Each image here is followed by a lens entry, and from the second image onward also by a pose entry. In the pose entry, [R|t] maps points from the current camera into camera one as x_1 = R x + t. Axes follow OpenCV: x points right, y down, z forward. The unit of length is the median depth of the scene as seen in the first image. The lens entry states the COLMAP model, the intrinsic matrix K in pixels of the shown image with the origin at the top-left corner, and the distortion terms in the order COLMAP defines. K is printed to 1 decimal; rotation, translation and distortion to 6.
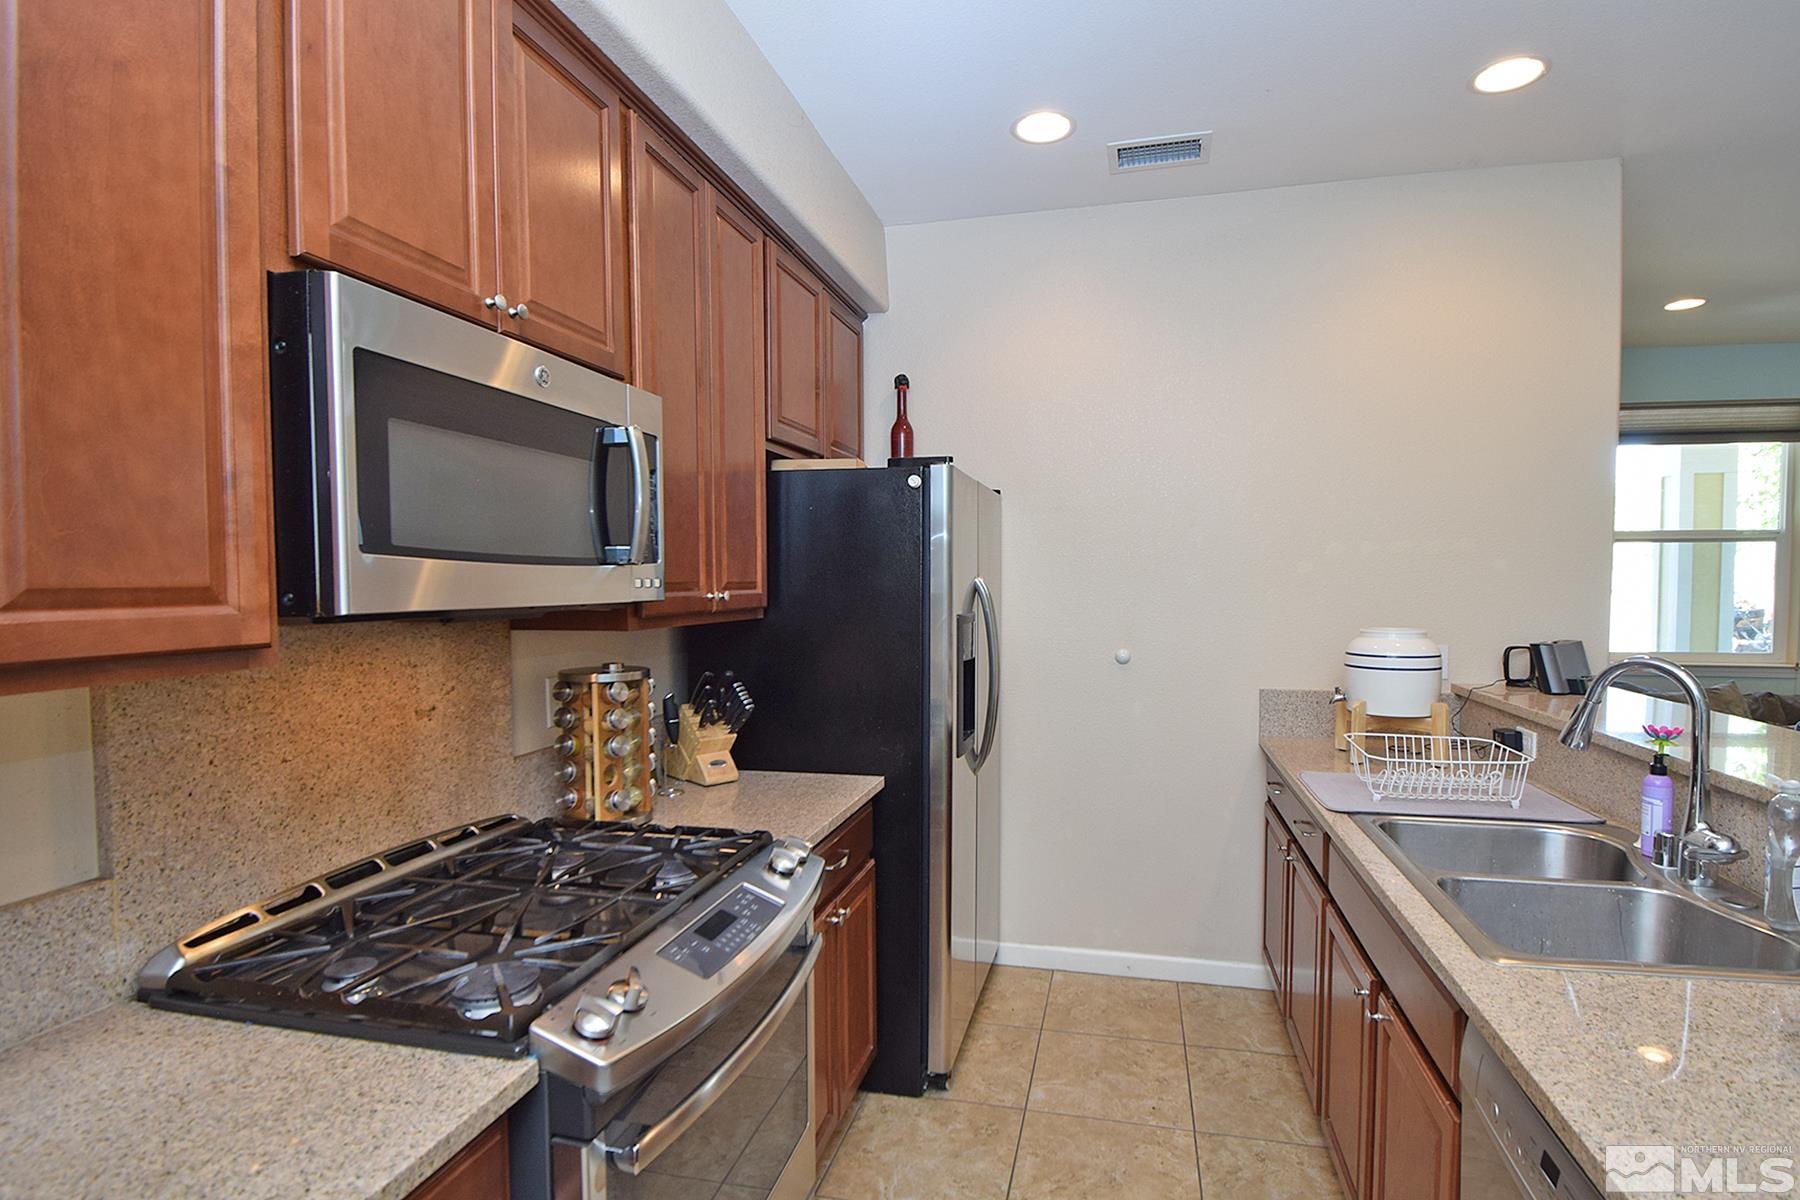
lens RADIAL K [[912.0, 0, 931.5], [0, 912.0, 618.8], [0, 0, 1]] dist [0.030580, -0.038585]
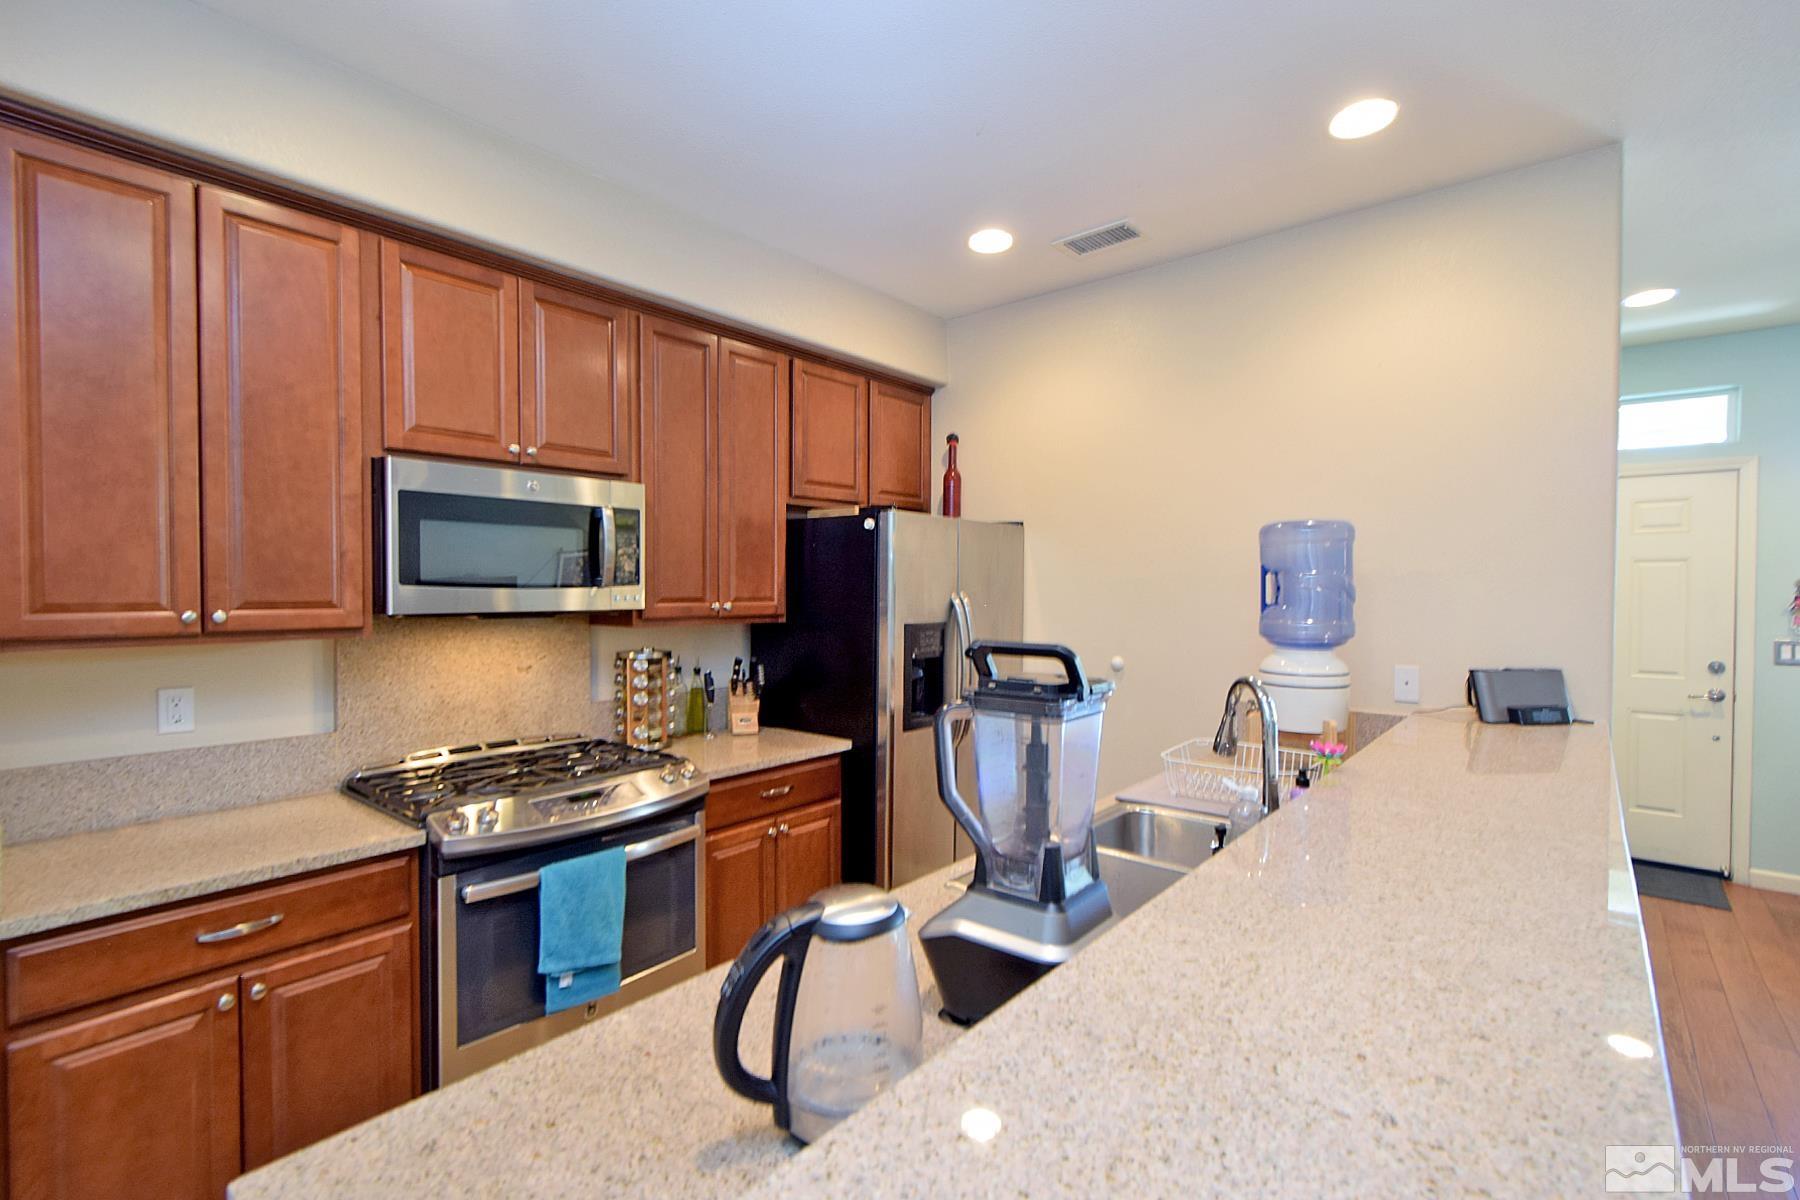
lens RADIAL K [[843.3, 0, 900.0], [0, 843.3, 600.0], [0, 0, 1]] dist [0.001236, 0.000528]
pose [[0.885614, 0.011972, -0.464268, 0.815969], [-0.025306, 0.999426, -0.022501, -0.014073], [0.463732, 0.031676, 0.885409, -0.120878]]
